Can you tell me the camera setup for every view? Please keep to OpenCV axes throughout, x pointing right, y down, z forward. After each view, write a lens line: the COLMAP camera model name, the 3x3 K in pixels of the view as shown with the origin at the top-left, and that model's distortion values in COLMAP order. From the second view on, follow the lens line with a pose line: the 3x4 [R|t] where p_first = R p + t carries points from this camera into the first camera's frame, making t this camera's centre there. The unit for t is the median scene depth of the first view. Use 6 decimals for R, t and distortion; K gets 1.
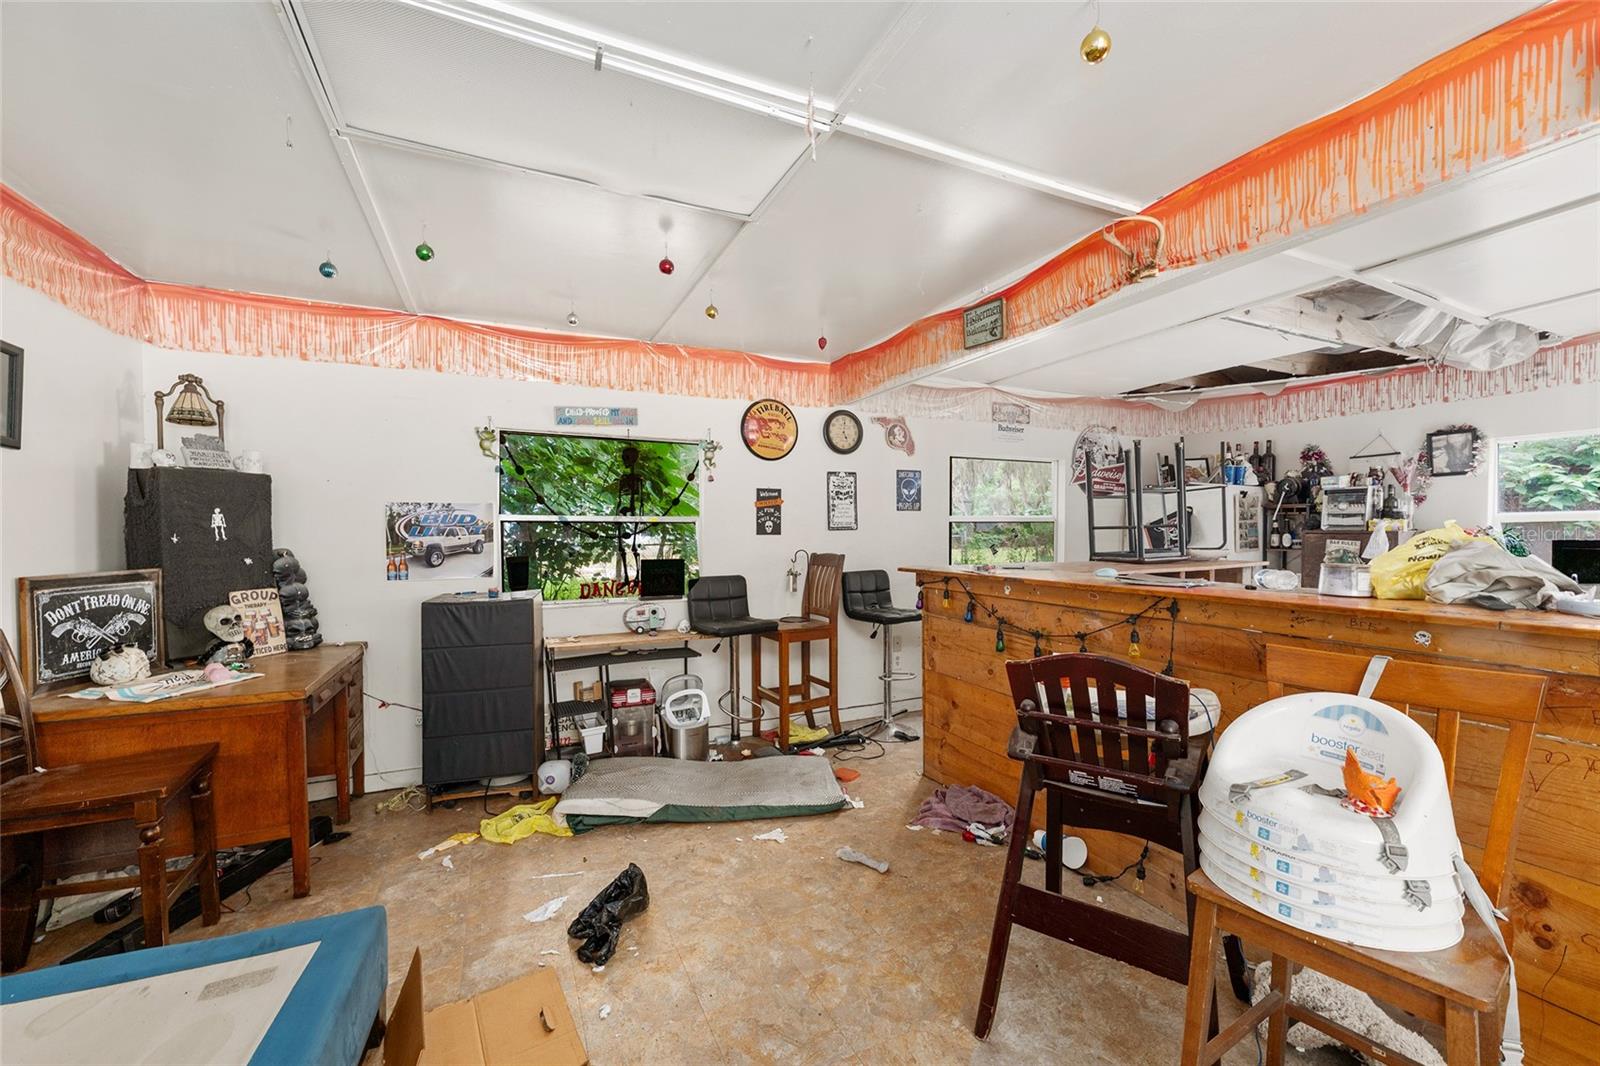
lens RADIAL K [[647.3, 0, 844.9], [0, 647.3, 543.0], [0, 0, 1]] dist [-0.000102, -0.001317]
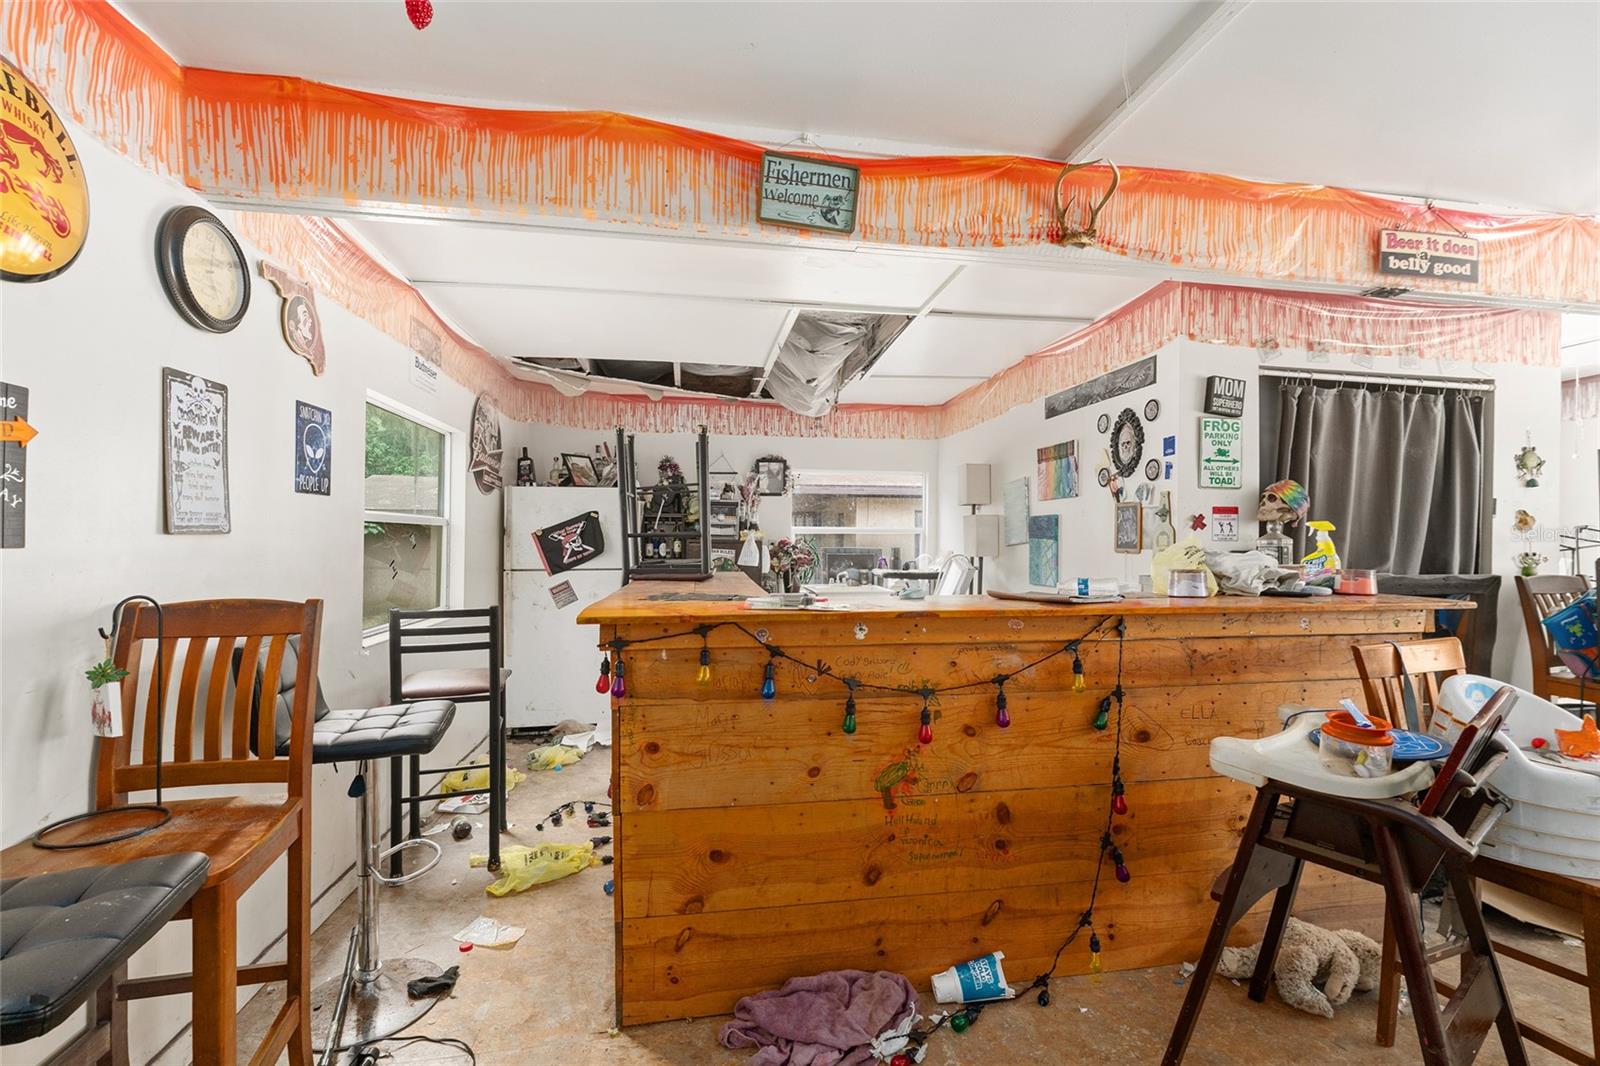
lens RADIAL K [[666.5, 0, 803.5], [0, 666.5, 539.2], [0, 0, 1]] dist [-0.007292, 0.001429]
pose [[0.324469, 0.004948, 0.945884, -0.253687], [0.014057, 0.999851, -0.010053, -0.008327], [-0.945792, 0.016558, 0.324351, 0.557918]]
